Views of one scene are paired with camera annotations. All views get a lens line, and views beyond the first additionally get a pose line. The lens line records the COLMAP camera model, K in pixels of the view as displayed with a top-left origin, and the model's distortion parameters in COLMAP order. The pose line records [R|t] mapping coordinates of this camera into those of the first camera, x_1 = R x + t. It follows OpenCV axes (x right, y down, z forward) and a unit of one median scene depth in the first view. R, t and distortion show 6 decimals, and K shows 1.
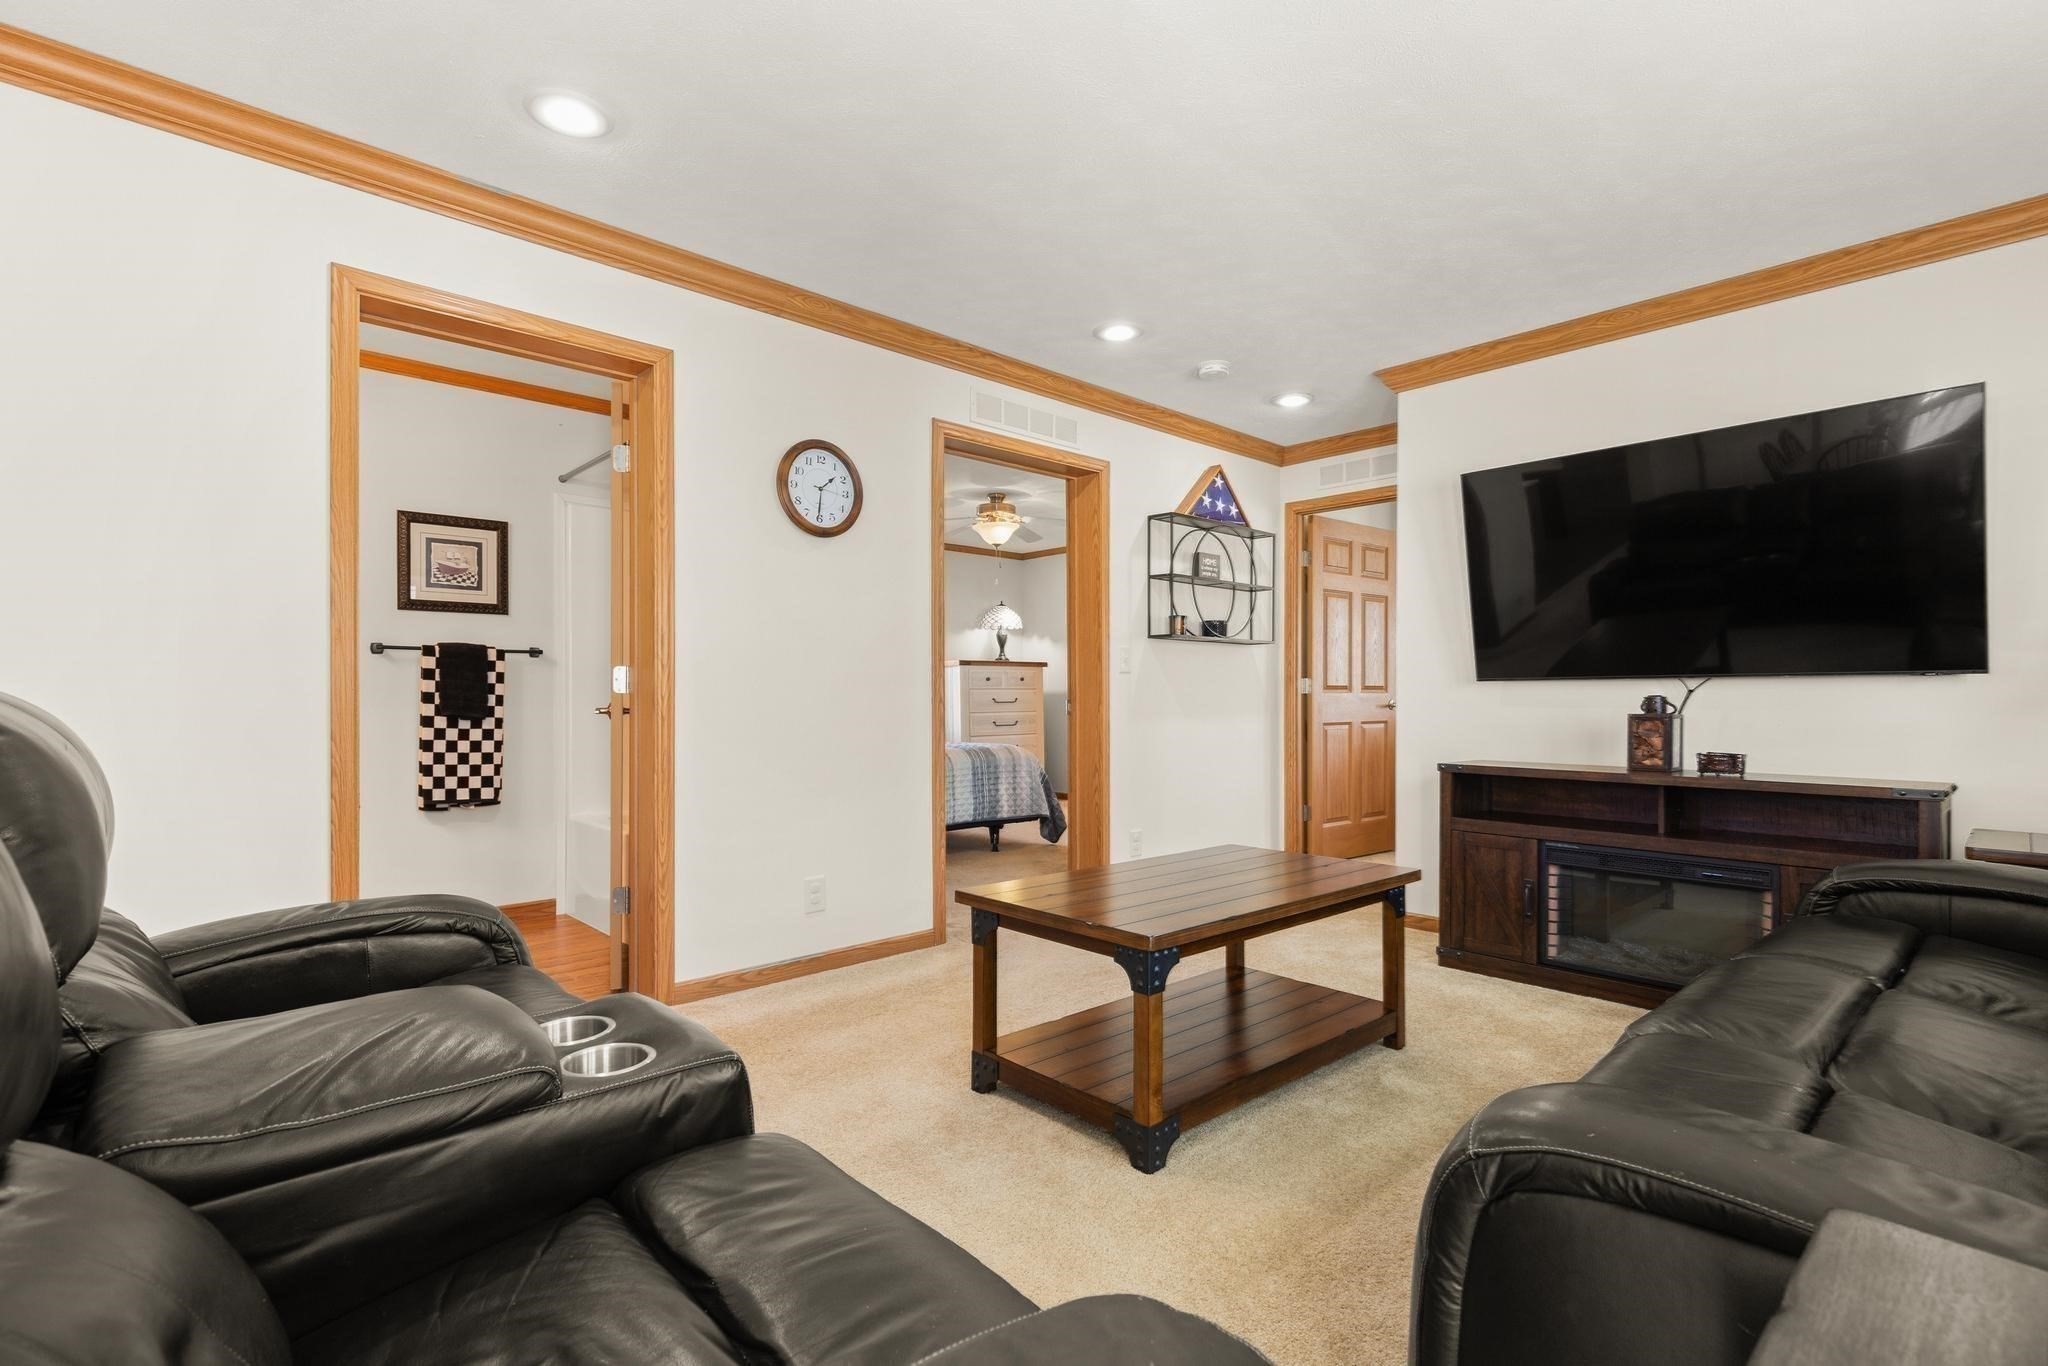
lens RADIAL K [[945.9, 0, 1040.0], [0, 945.9, 698.6], [0, 0, 1]] dist [0.003852, -0.001179]
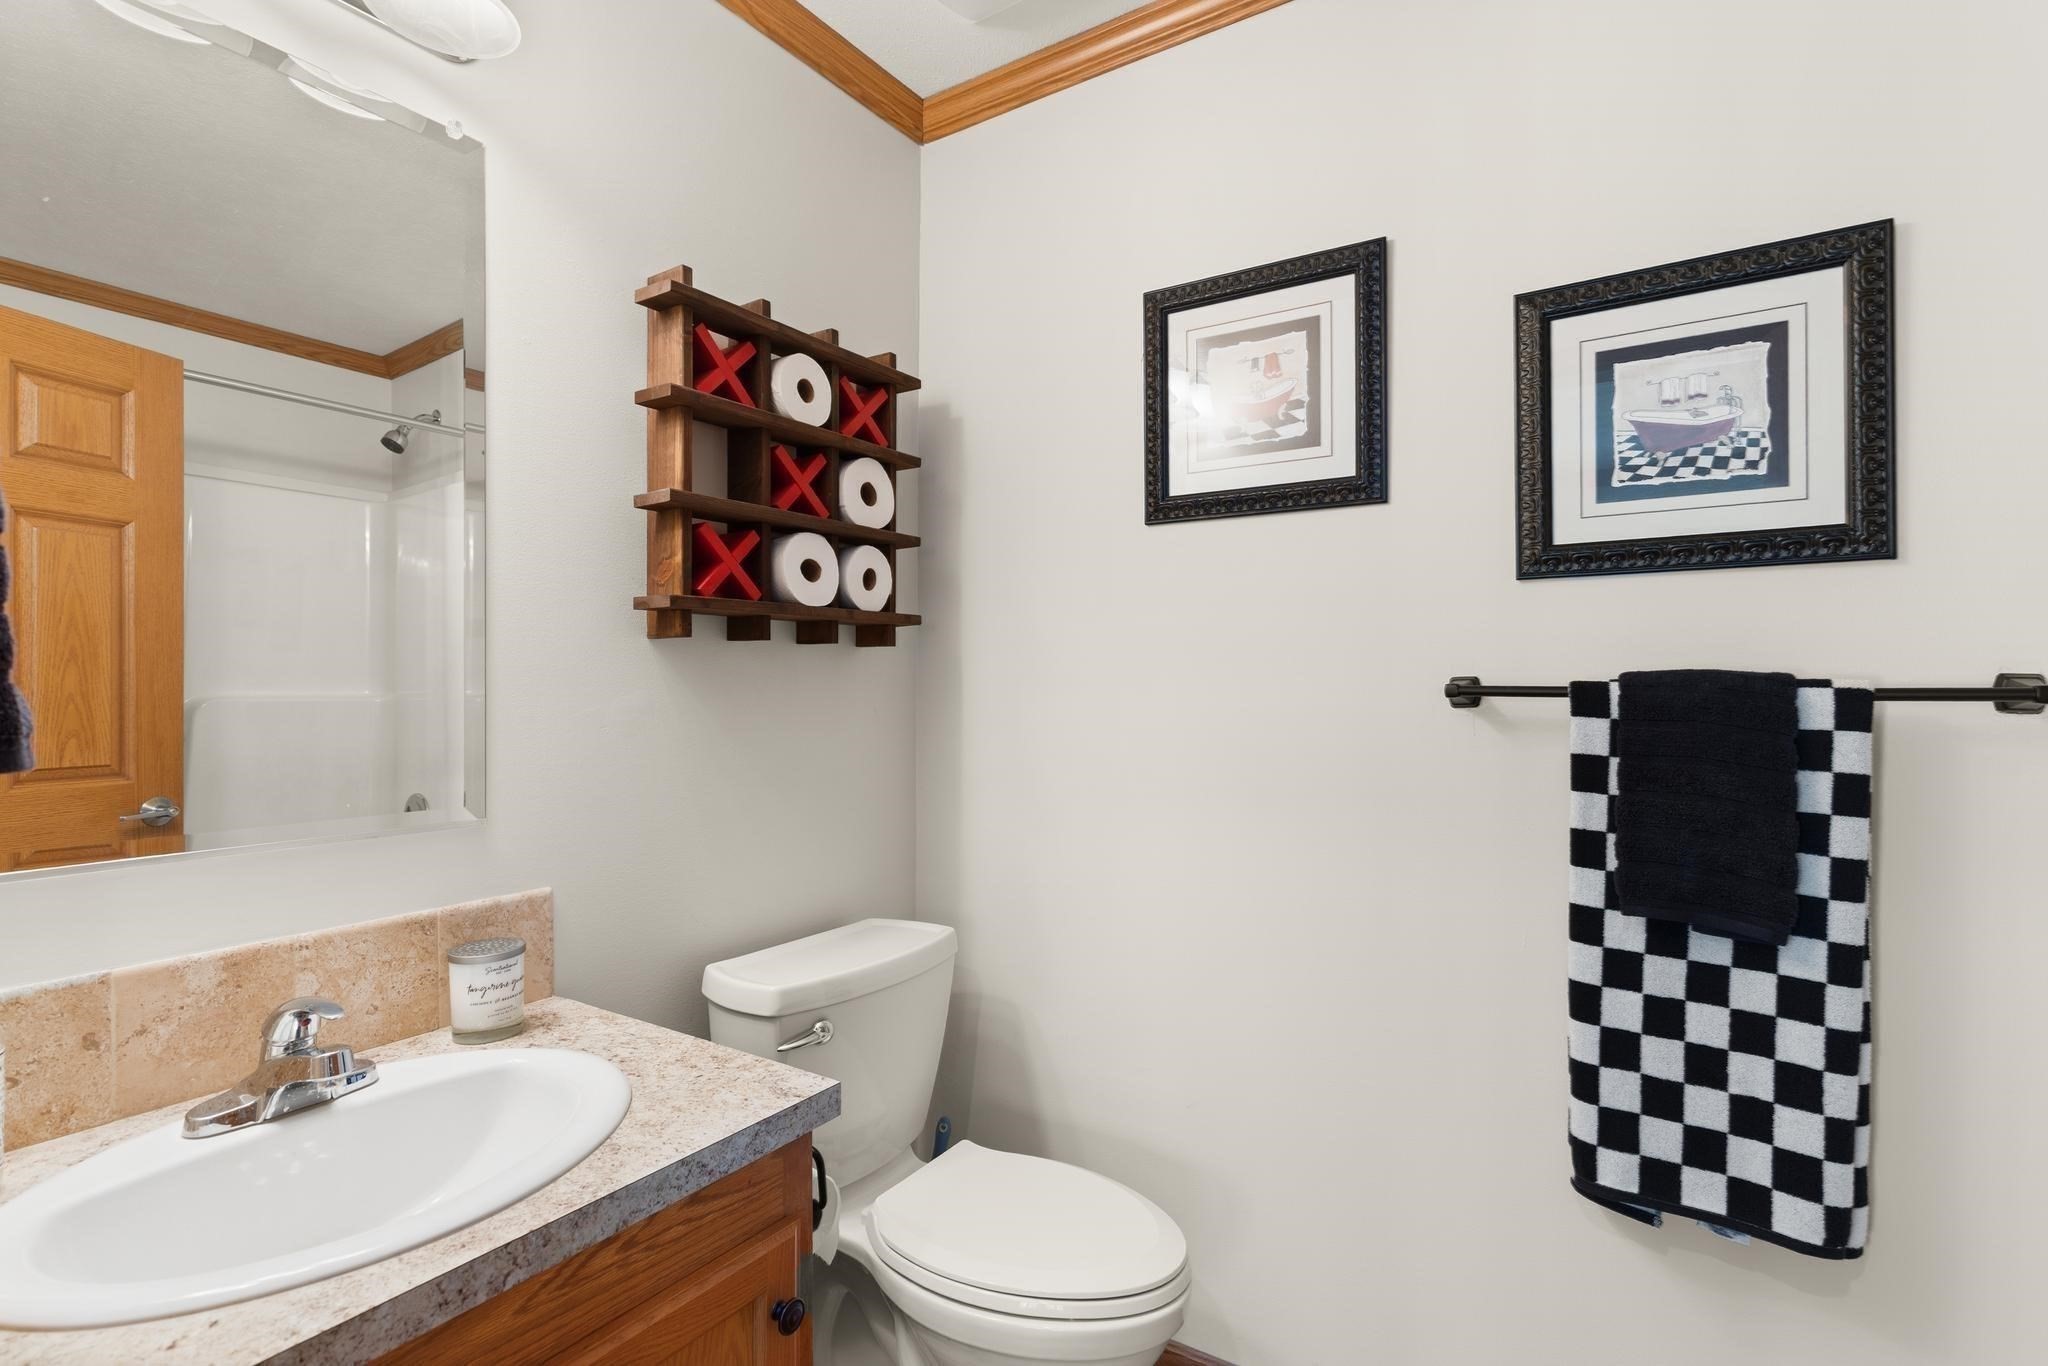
lens RADIAL K [[945.9, 0, 1031.9], [0, 945.9, 679.9], [0, 0, 1]] dist [0.003852, -0.001179]
pose [[0.250197, -0.004123, -0.968186, -0.374223], [0.001373, 0.999991, -0.003904, -0.054508], [0.968194, -0.000352, 0.250200, 0.719467]]
